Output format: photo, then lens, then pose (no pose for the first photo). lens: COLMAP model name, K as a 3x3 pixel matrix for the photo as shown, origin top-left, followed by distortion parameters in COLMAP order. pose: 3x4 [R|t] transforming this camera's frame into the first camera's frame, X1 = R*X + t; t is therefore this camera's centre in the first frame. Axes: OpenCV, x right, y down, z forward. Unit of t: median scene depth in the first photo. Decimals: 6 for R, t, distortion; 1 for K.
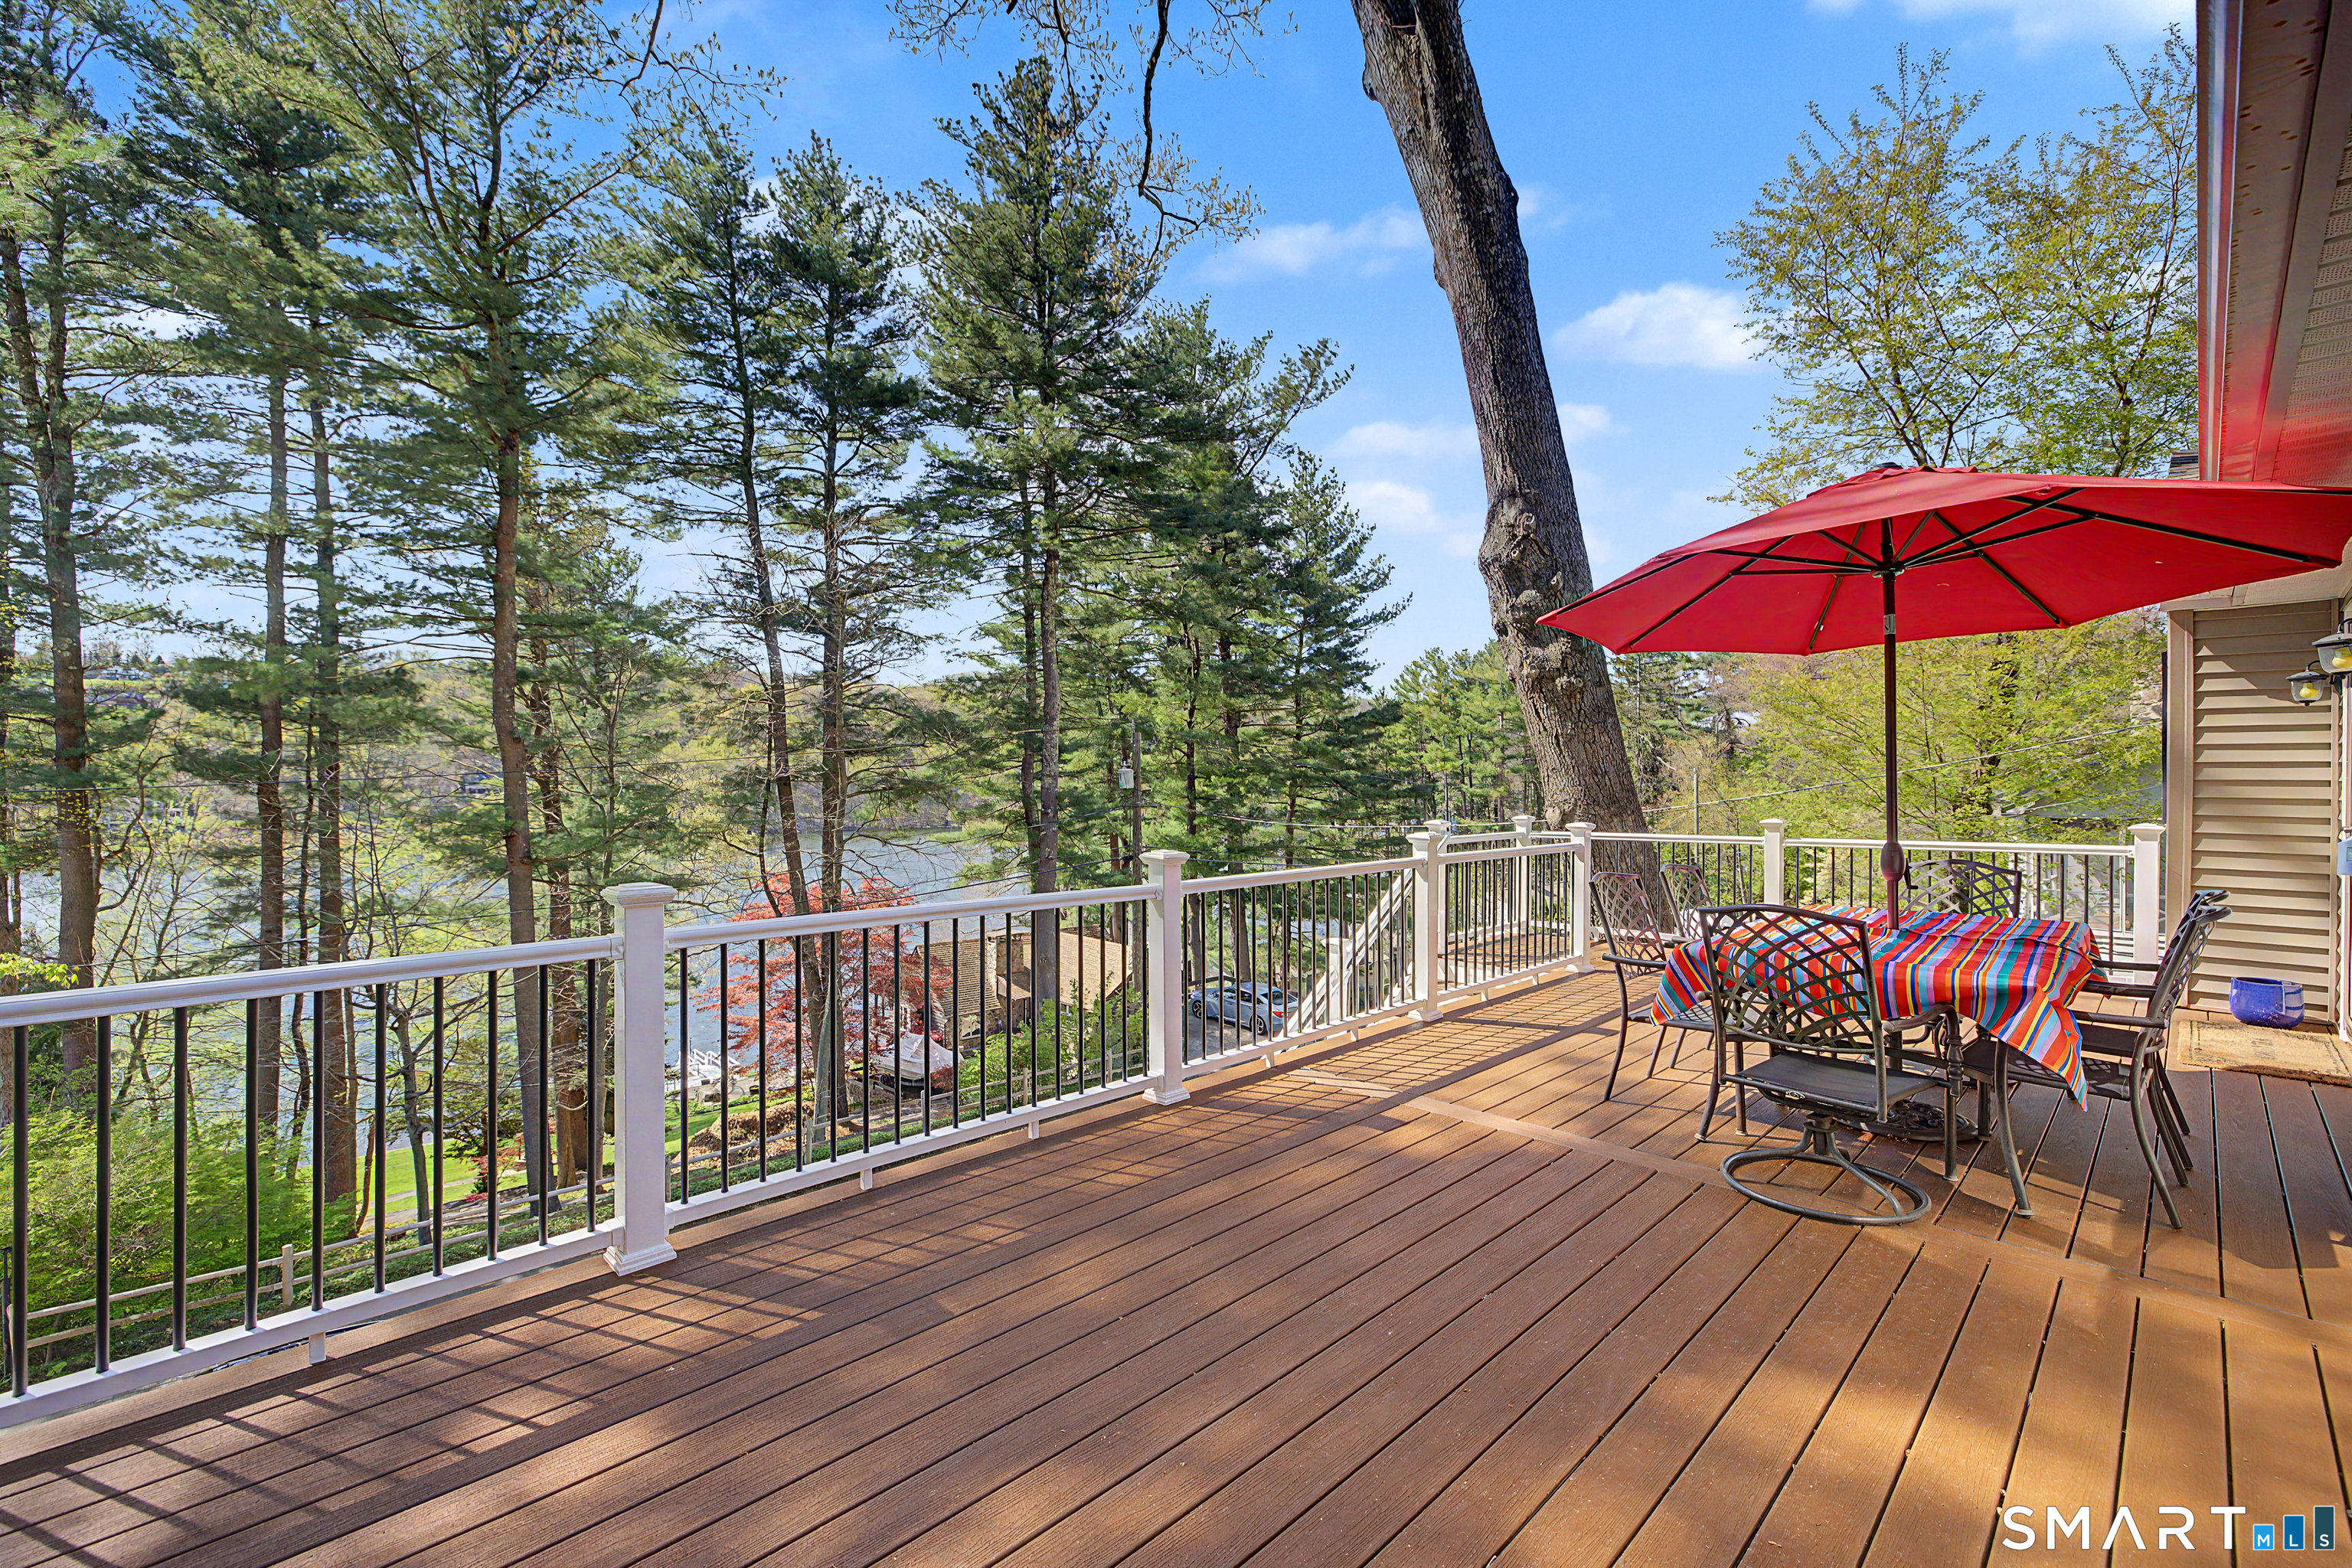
lens RADIAL K [[965.6, 0, 1167.0], [0, 965.6, 781.2], [0, 0, 1]] dist [0.014392, -0.000052]
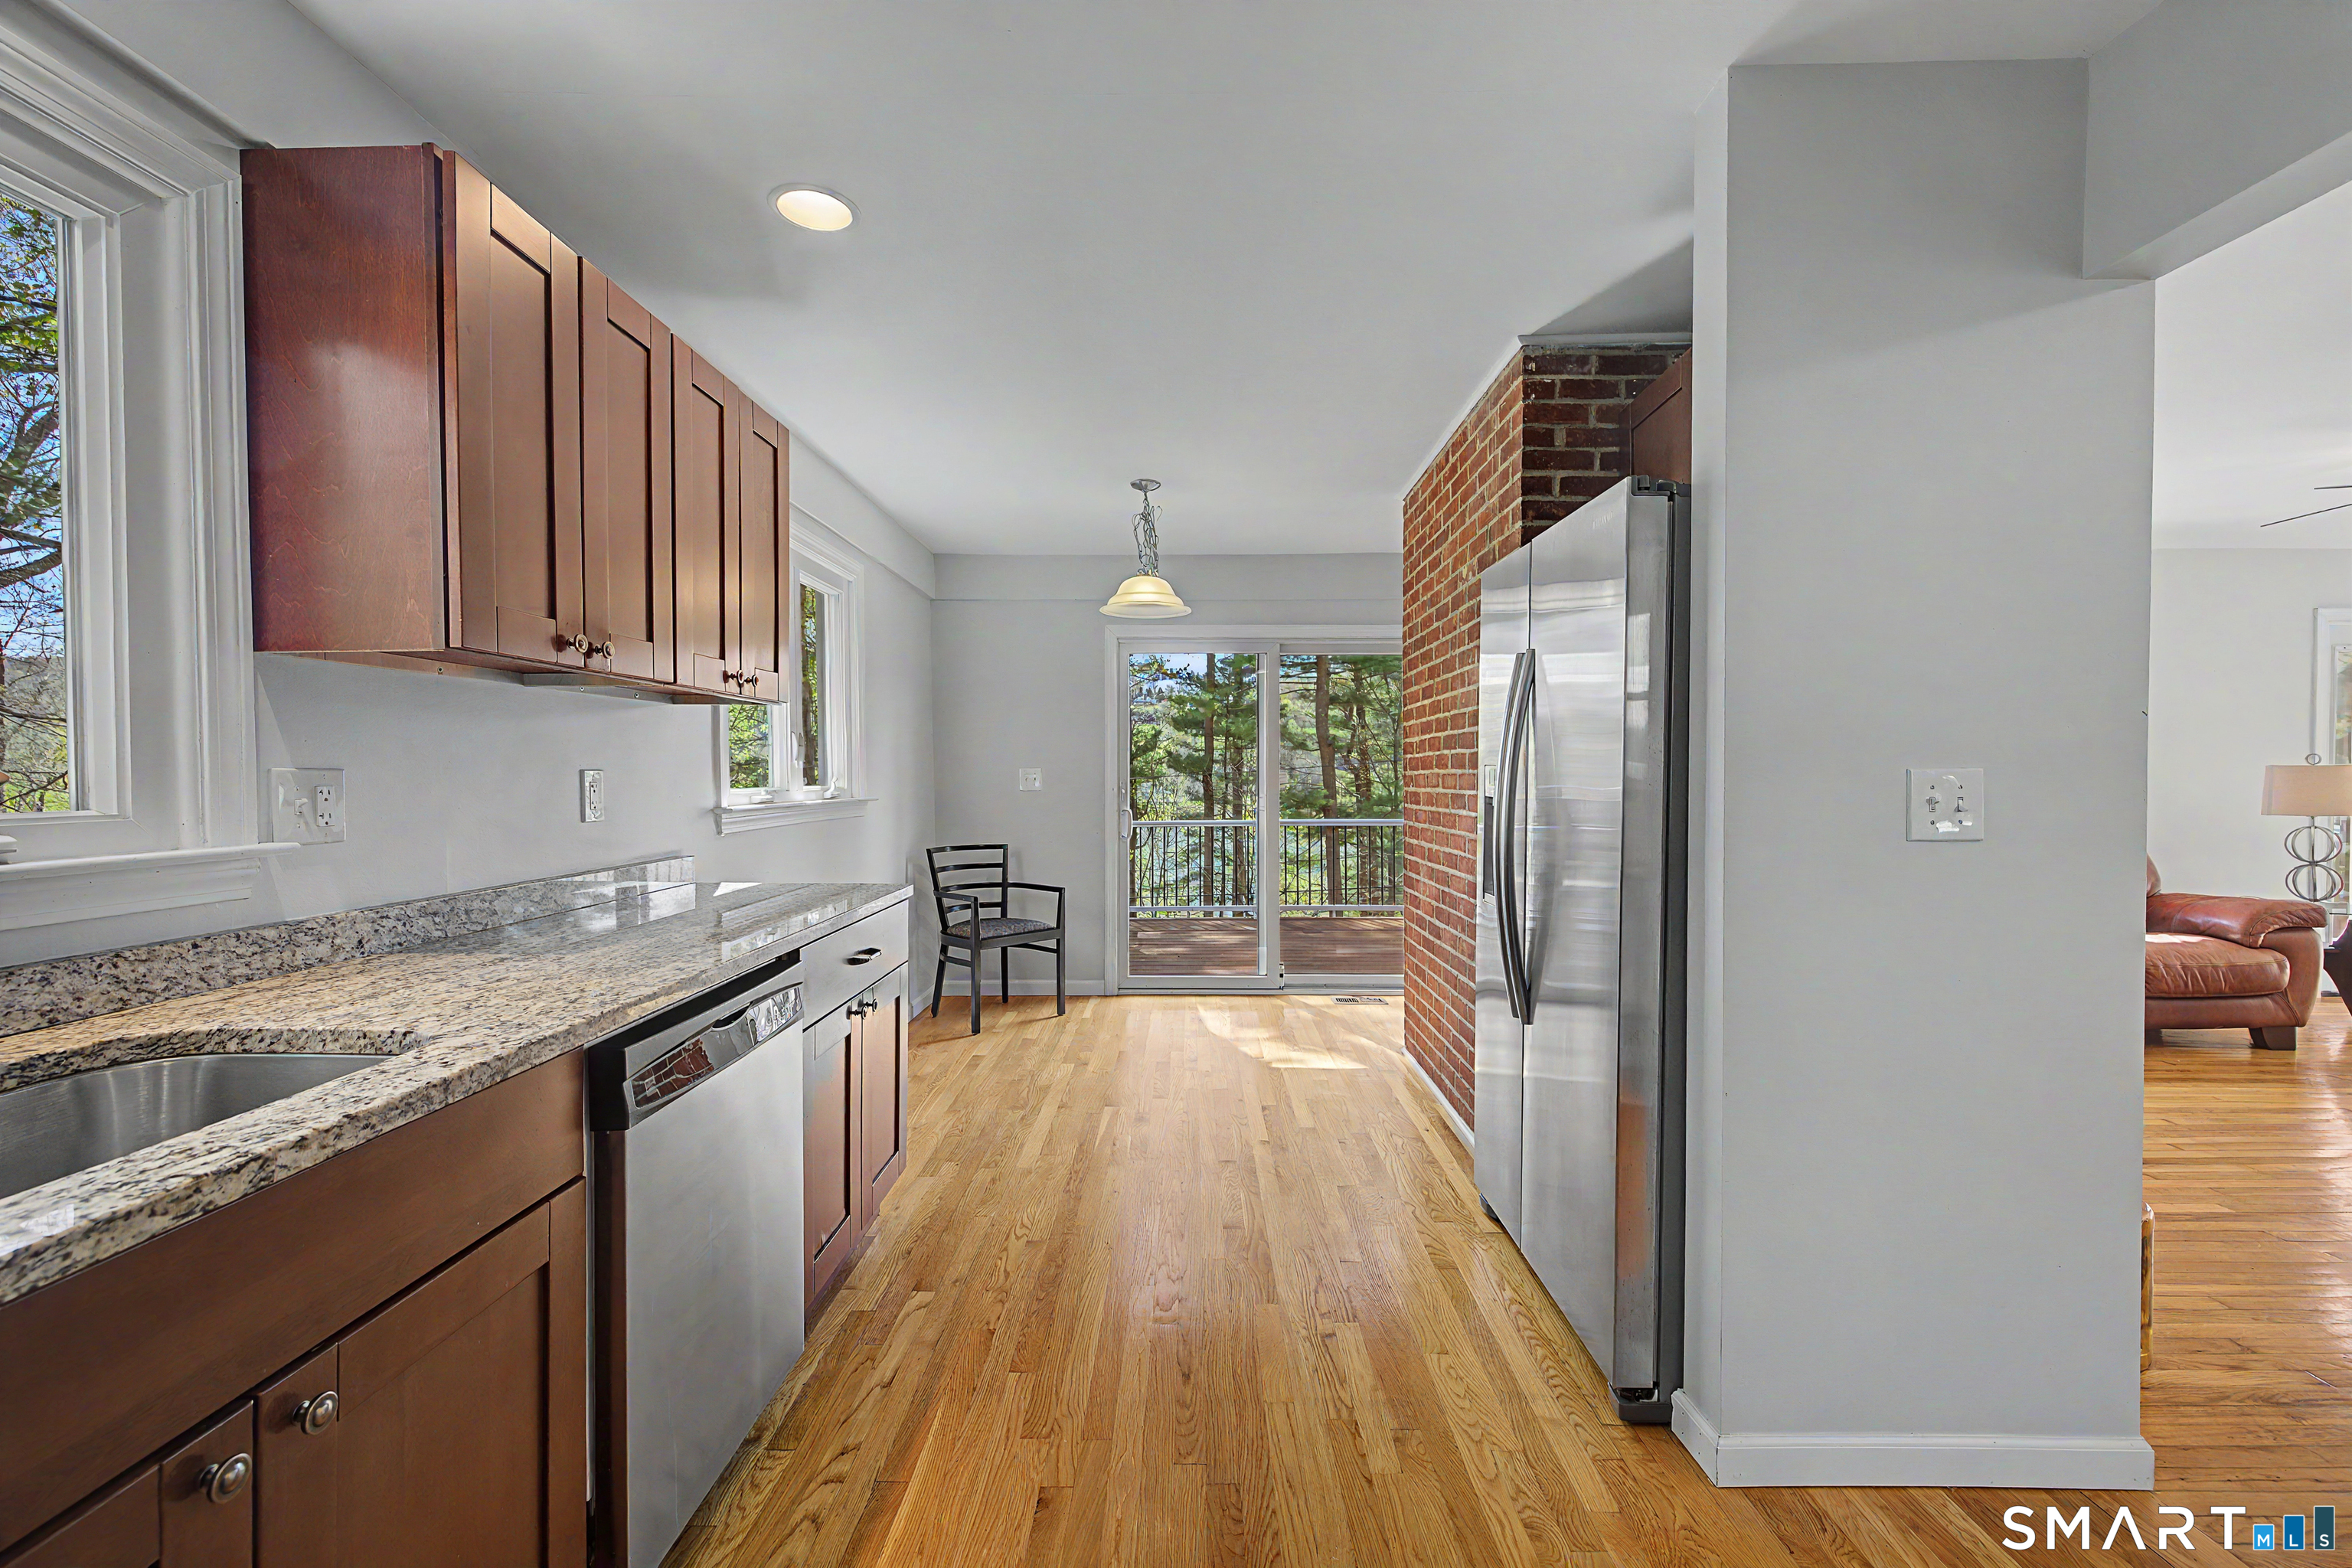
lens RADIAL K [[965.6, 0, 1177.1], [0, 965.6, 791.7], [0, 0, 1]] dist [0.014392, -0.000052]
pose [[0.715628, 0.012501, -0.698370, 0.139829], [-0.001665, 0.999868, 0.016192, 0.005055], [0.698480, -0.010425, 0.715554, -0.156559]]
